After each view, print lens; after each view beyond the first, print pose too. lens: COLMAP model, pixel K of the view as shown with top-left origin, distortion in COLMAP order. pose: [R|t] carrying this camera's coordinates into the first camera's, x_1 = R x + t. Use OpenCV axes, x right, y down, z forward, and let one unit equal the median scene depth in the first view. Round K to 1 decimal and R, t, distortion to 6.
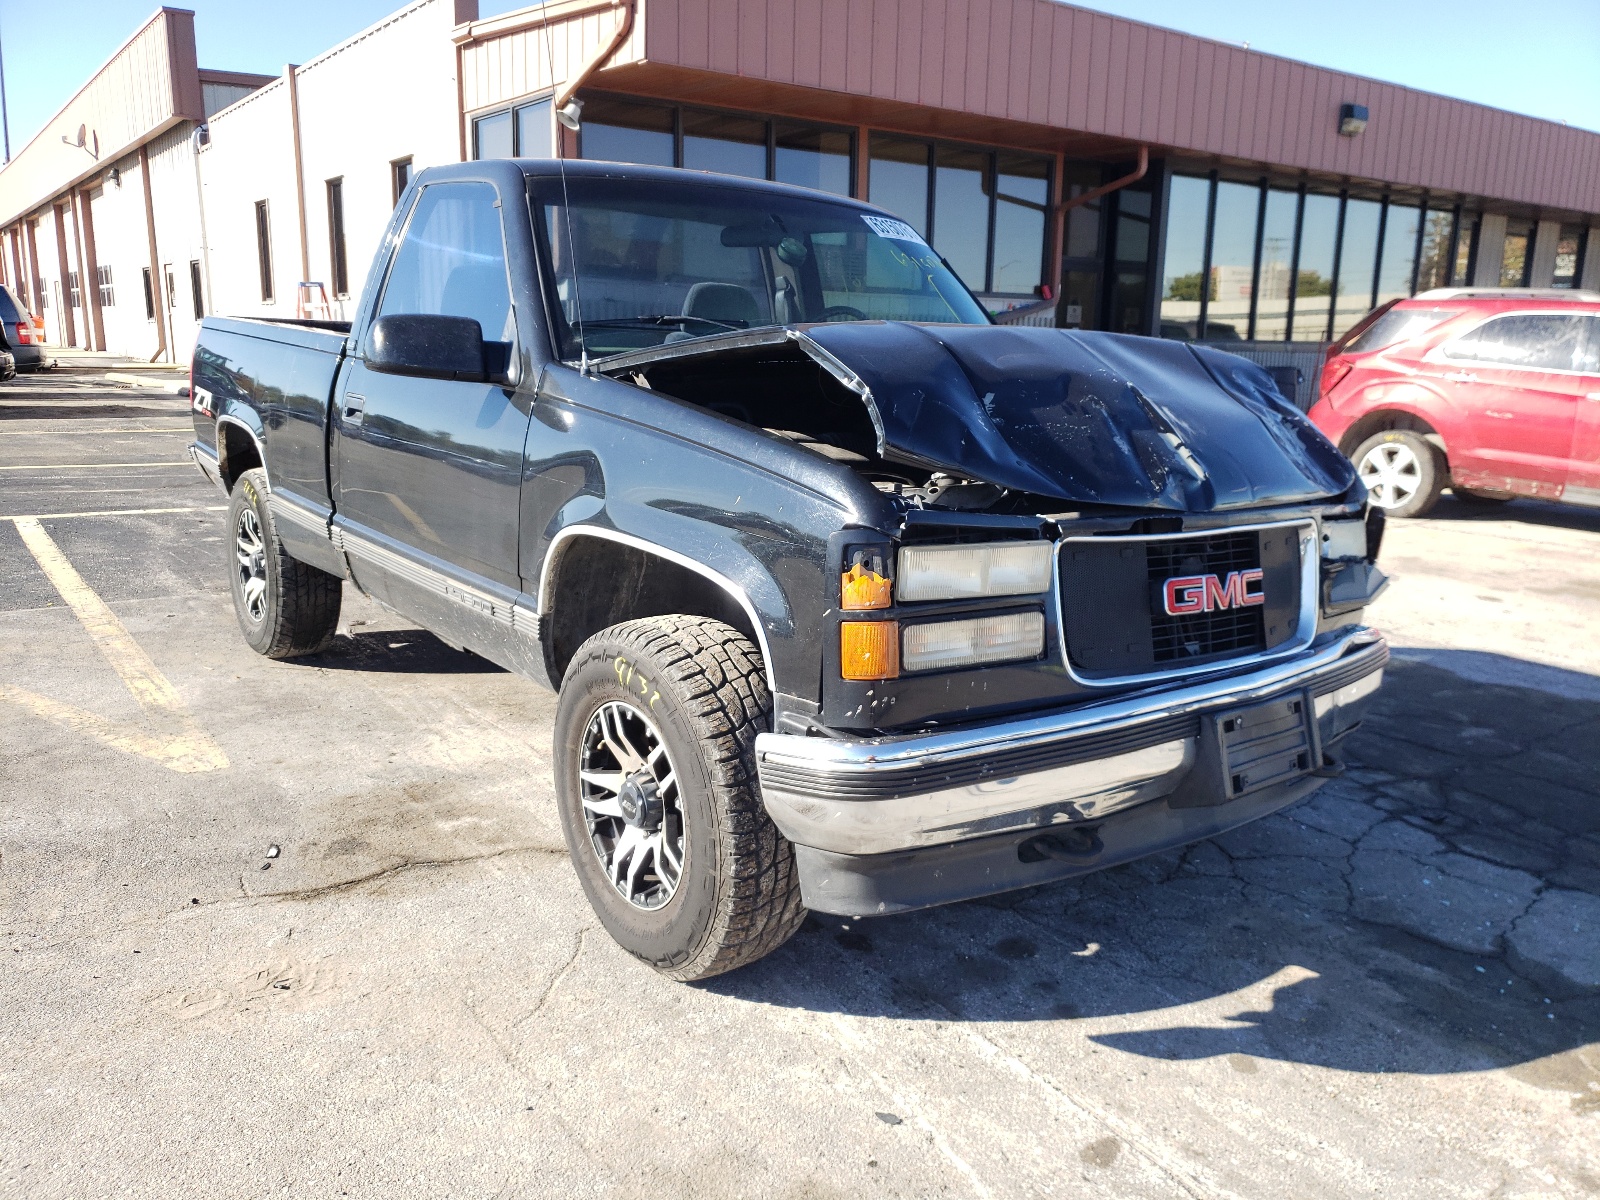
lens RADIAL K [[1253.0, 0, 800.0], [0, 1253.0, 600.0], [0, 0, 1]] dist [0.005861, 0.002902]
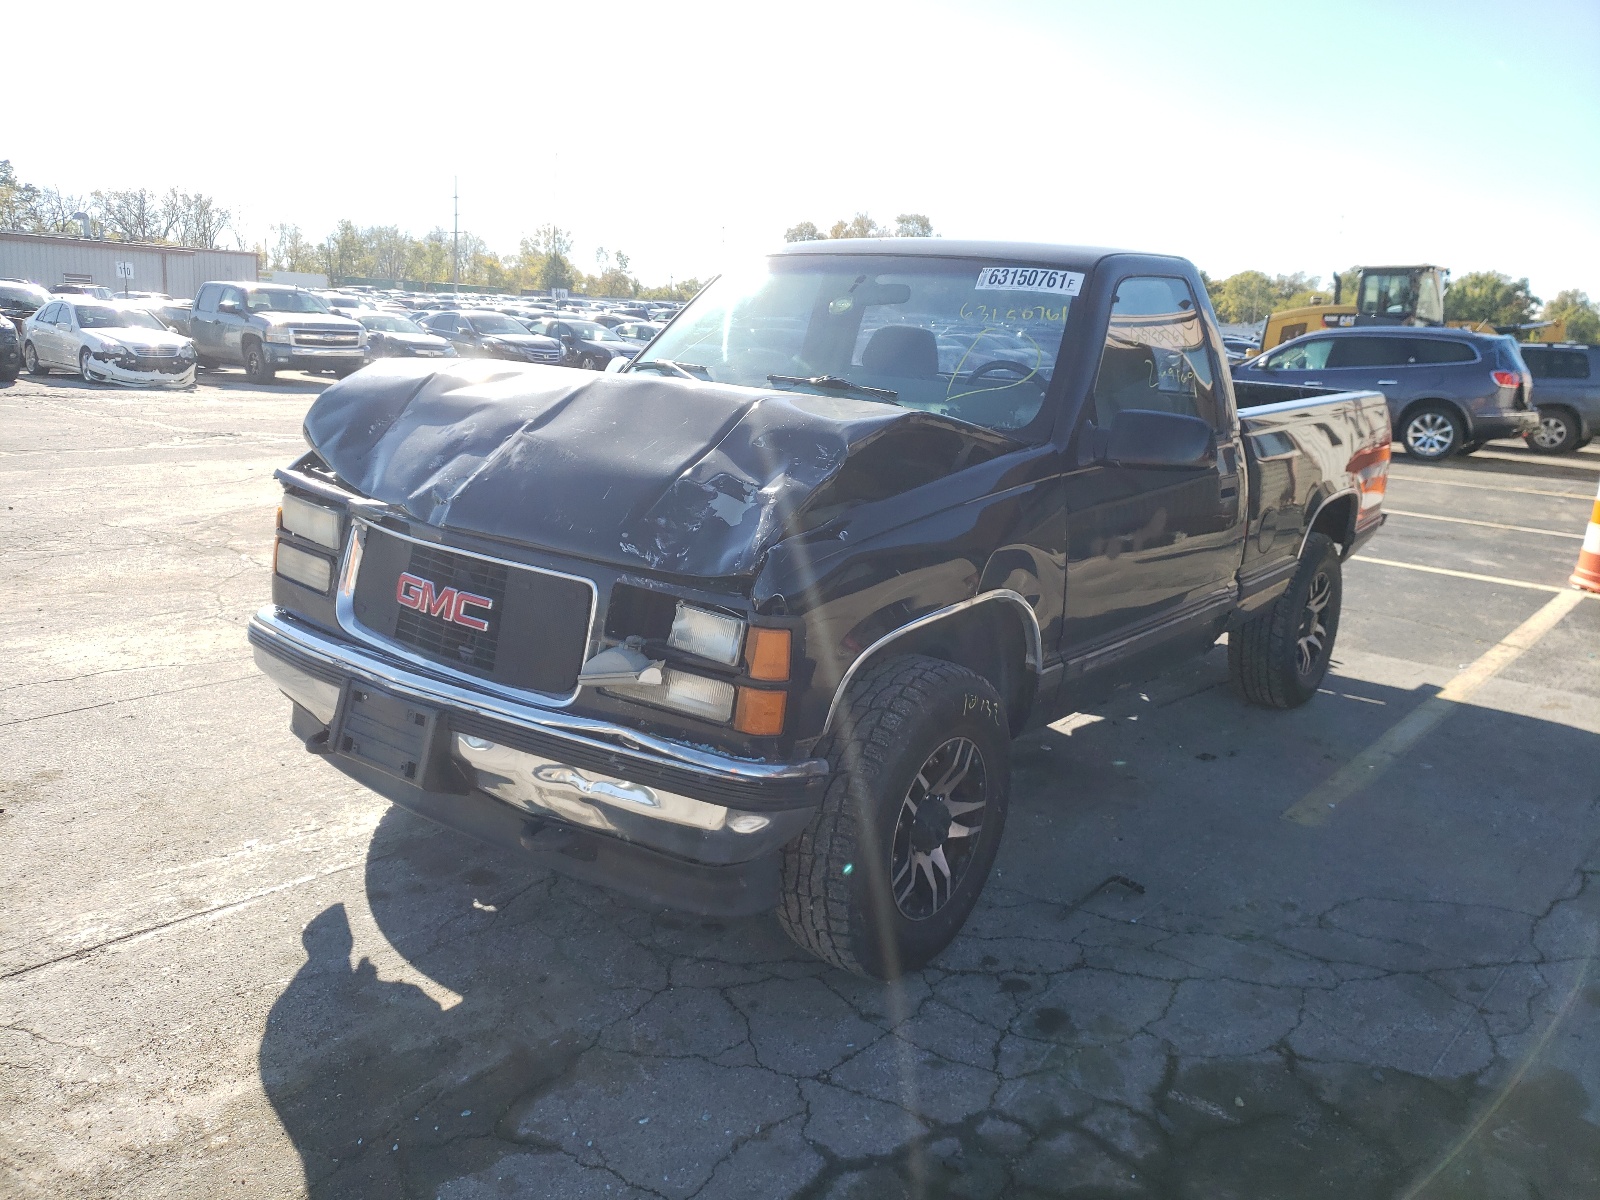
lens RADIAL K [[1229.0, 0, 800.0], [0, 1229.0, 600.0], [0, 0, 1]] dist [0.047761, -0.000731]
pose [[0.253033, 0.188906, -0.948835, 1.451549], [-0.247206, 0.960819, 0.125367, -0.224105], [0.935341, 0.202836, 0.289818, 0.971058]]
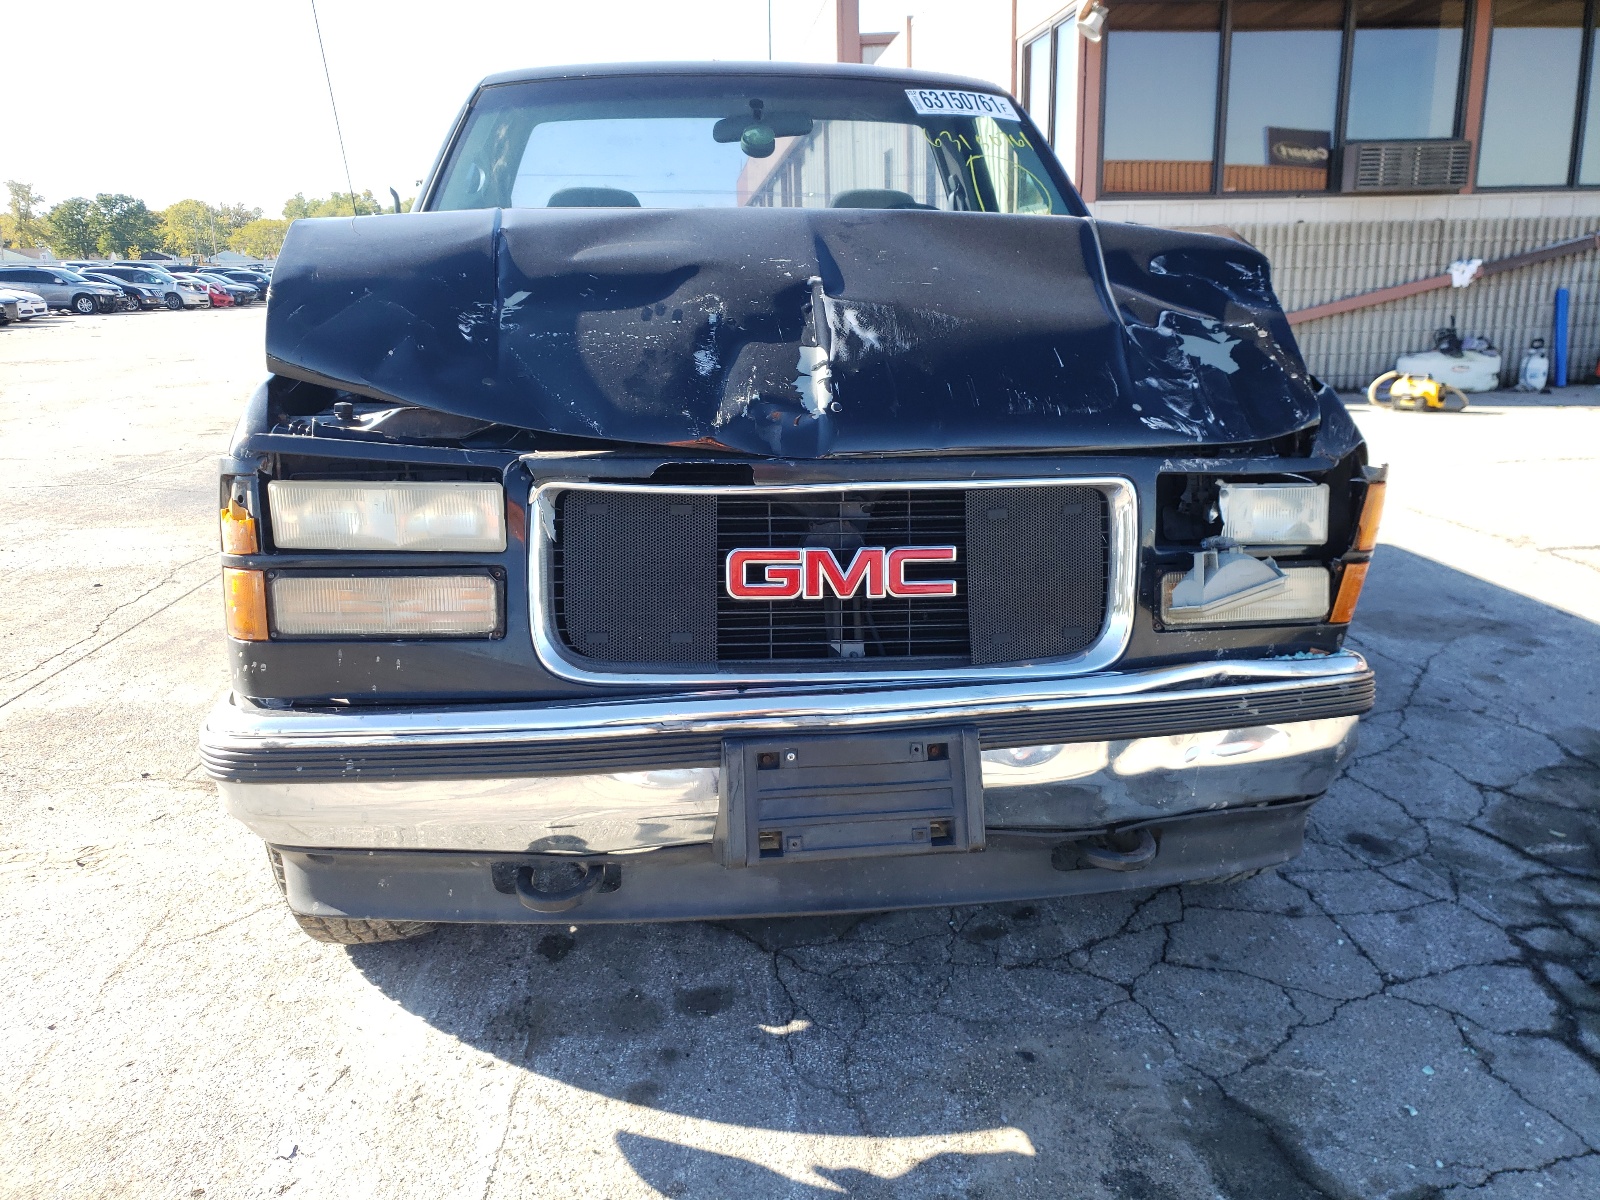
lens RADIAL K [[1247.8, 0, 800.0], [0, 1247.8, 600.0], [0, 0, 1]] dist [0.006159, -0.006715]
pose [[0.853910, 0.092170, -0.512193, 0.662449], [-0.068469, 0.995534, 0.065000, -0.034972], [0.515897, -0.020435, 0.856407, 0.388691]]
